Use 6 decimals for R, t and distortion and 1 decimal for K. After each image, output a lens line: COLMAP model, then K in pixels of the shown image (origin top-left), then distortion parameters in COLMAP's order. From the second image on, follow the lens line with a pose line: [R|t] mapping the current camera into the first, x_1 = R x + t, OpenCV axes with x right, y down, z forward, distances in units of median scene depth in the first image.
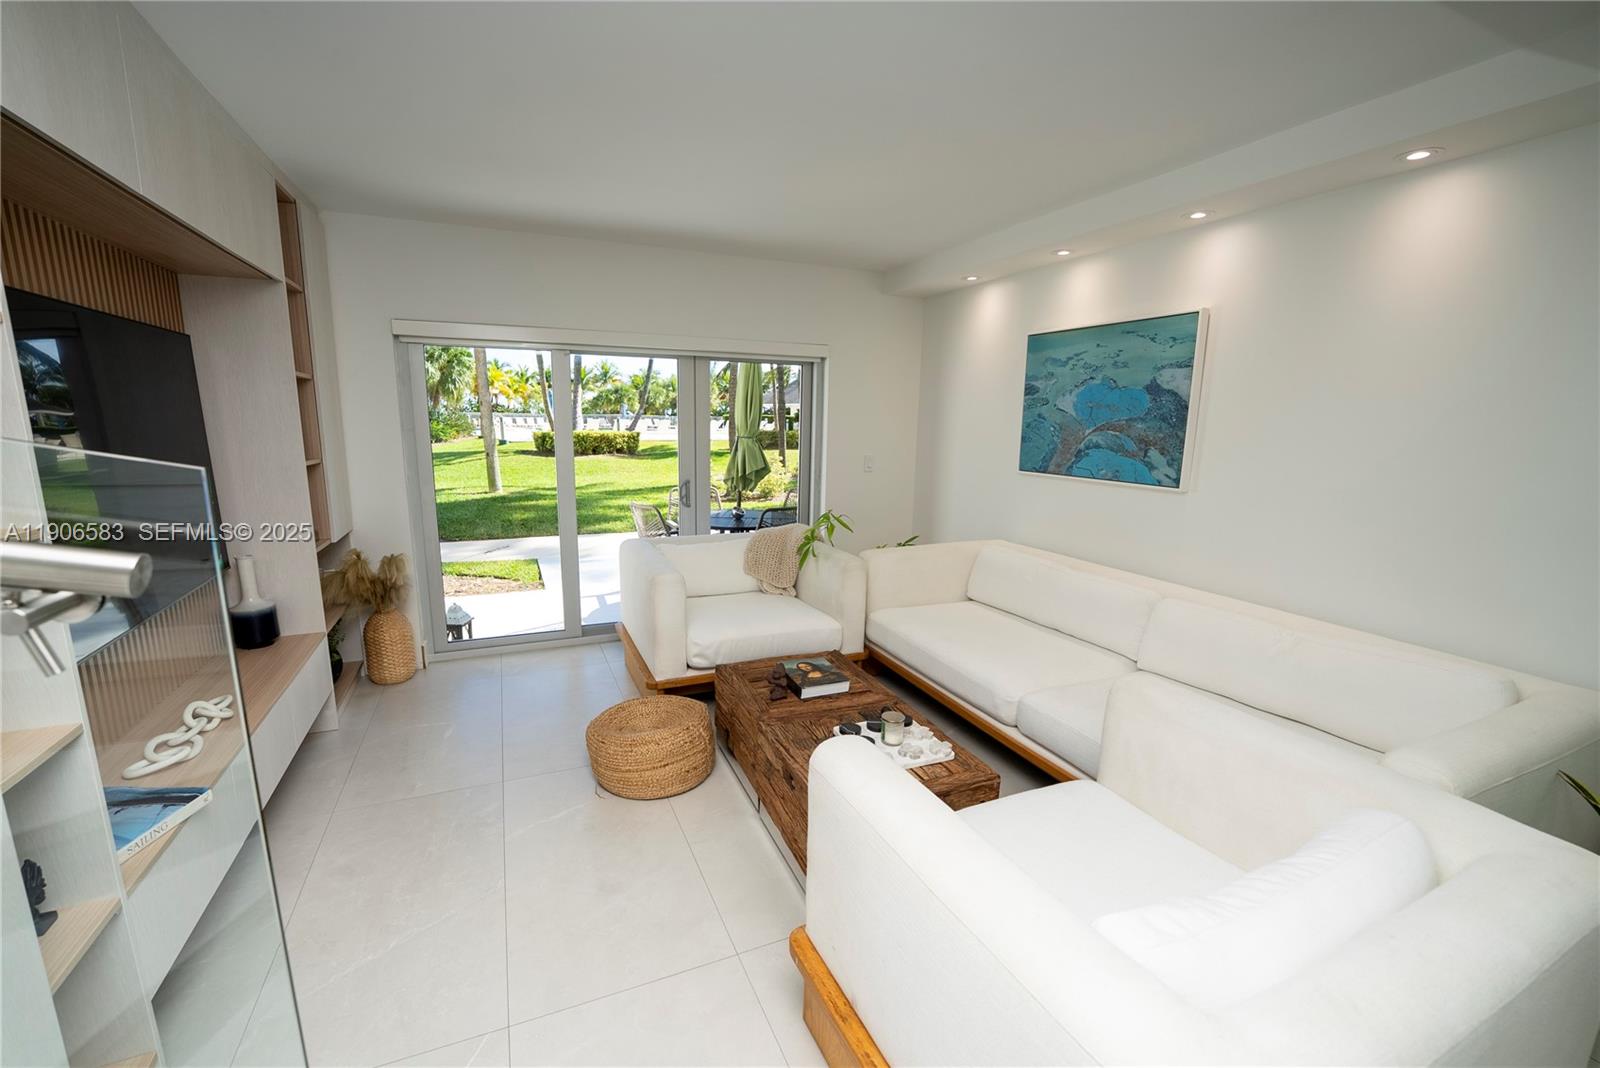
lens RADIAL K [[648.4, 0, 787.7], [0, 648.4, 549.0], [0, 0, 1]] dist [-0.029856, -0.000194]
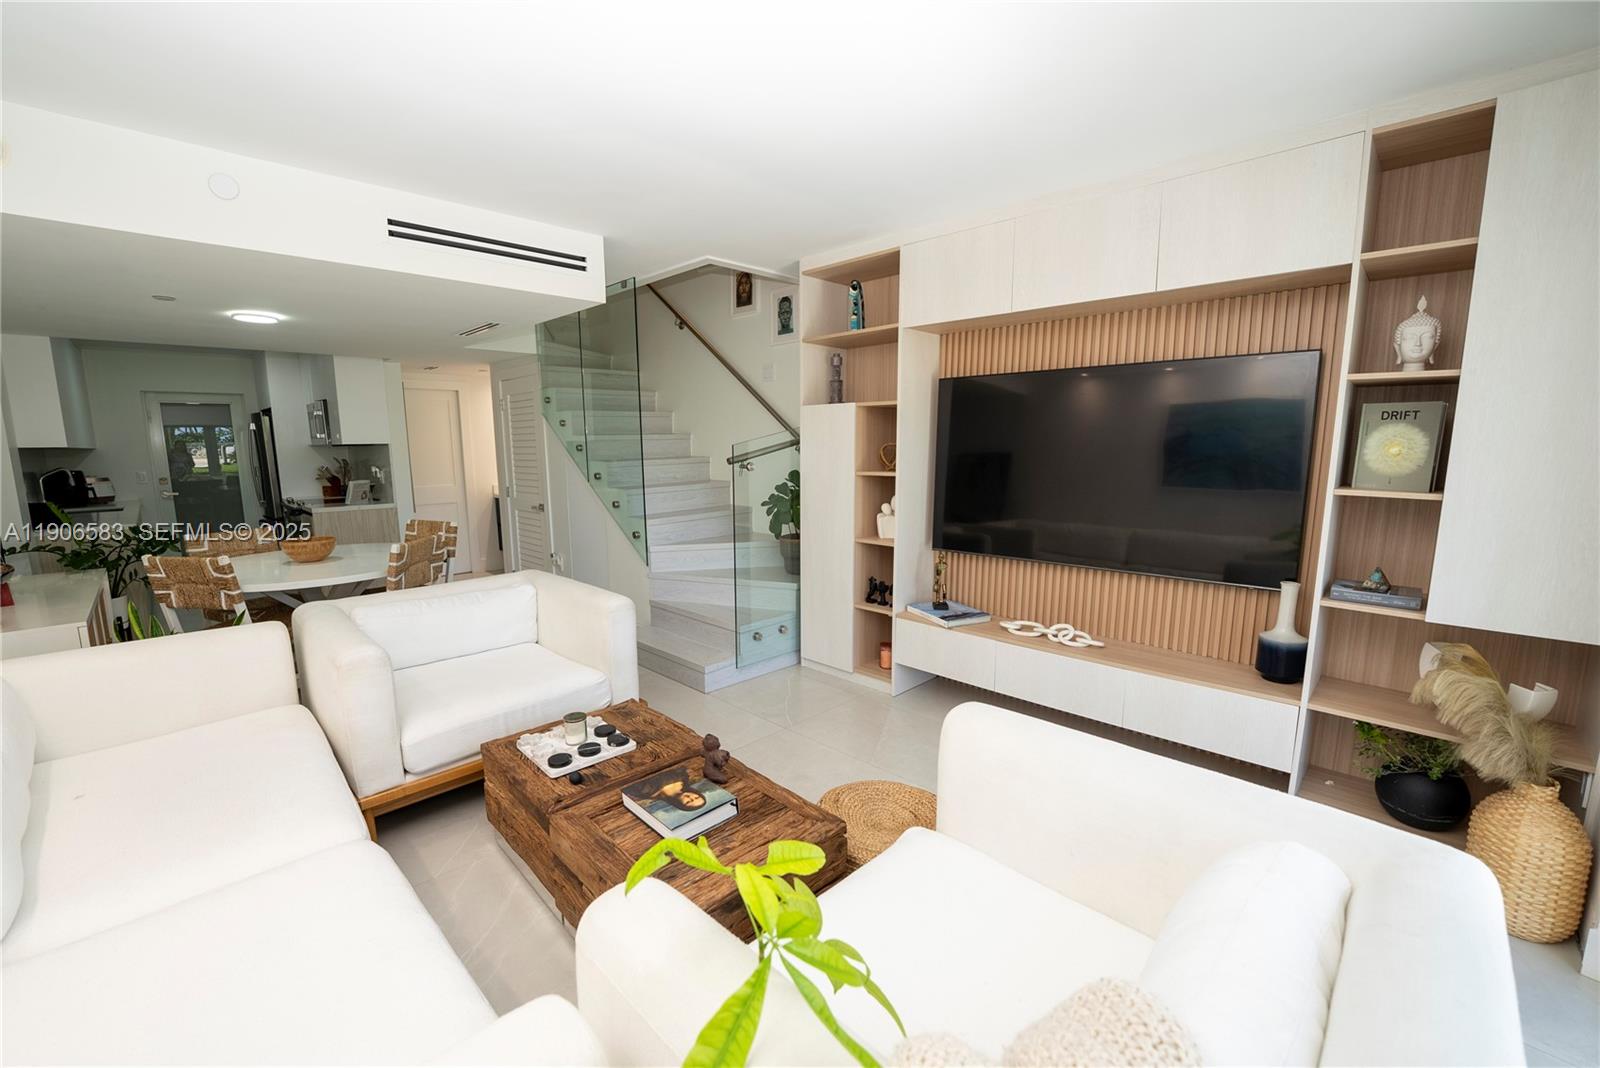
lens RADIAL K [[648.4, 0, 787.7], [0, 648.4, 549.0], [0, 0, 1]] dist [-0.029856, -0.000194]
pose [[-0.934525, 0.046768, -0.352811, 0.132492], [-0.079220, 0.939122, 0.334327, -0.241085], [0.346968, 0.340387, -0.873928, 1.291957]]
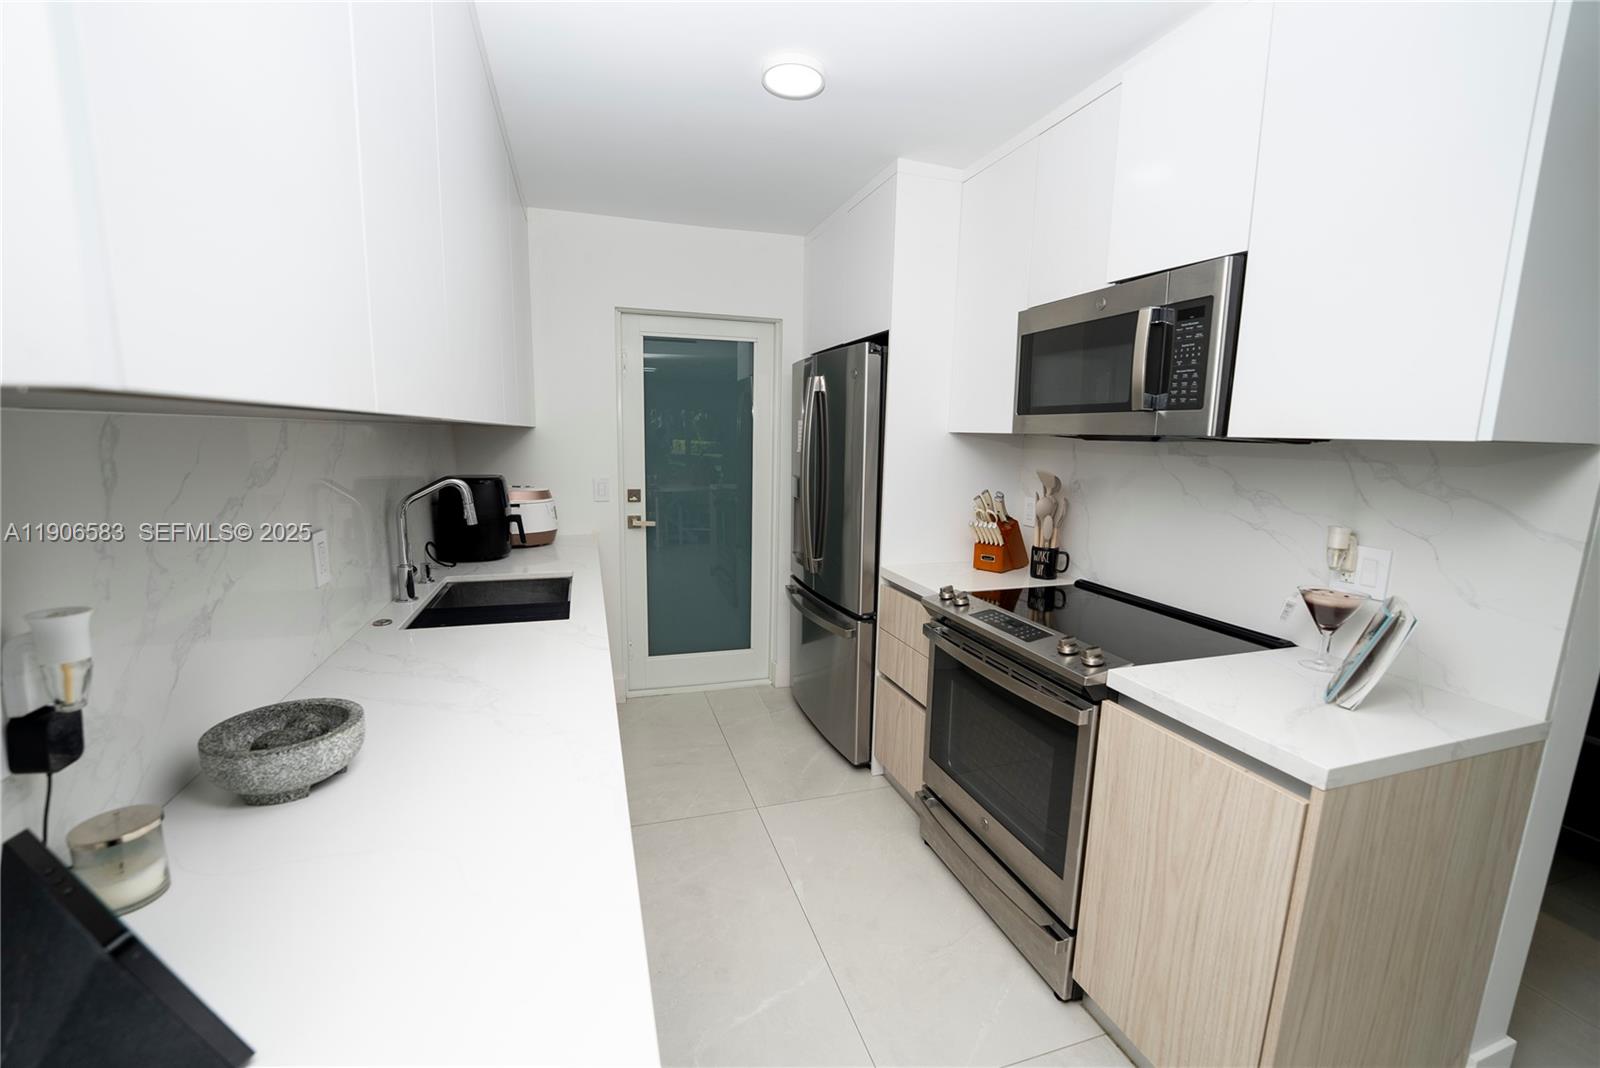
lens RADIAL K [[648.4, 0, 787.7], [0, 648.4, 549.0], [0, 0, 1]] dist [-0.029856, -0.000194]
pose [[-0.992157, -0.052139, 0.113608, 0.959311], [-0.006819, 0.930077, 0.367301, 0.102169], [-0.124815, 0.363646, -0.923138, -0.371806]]
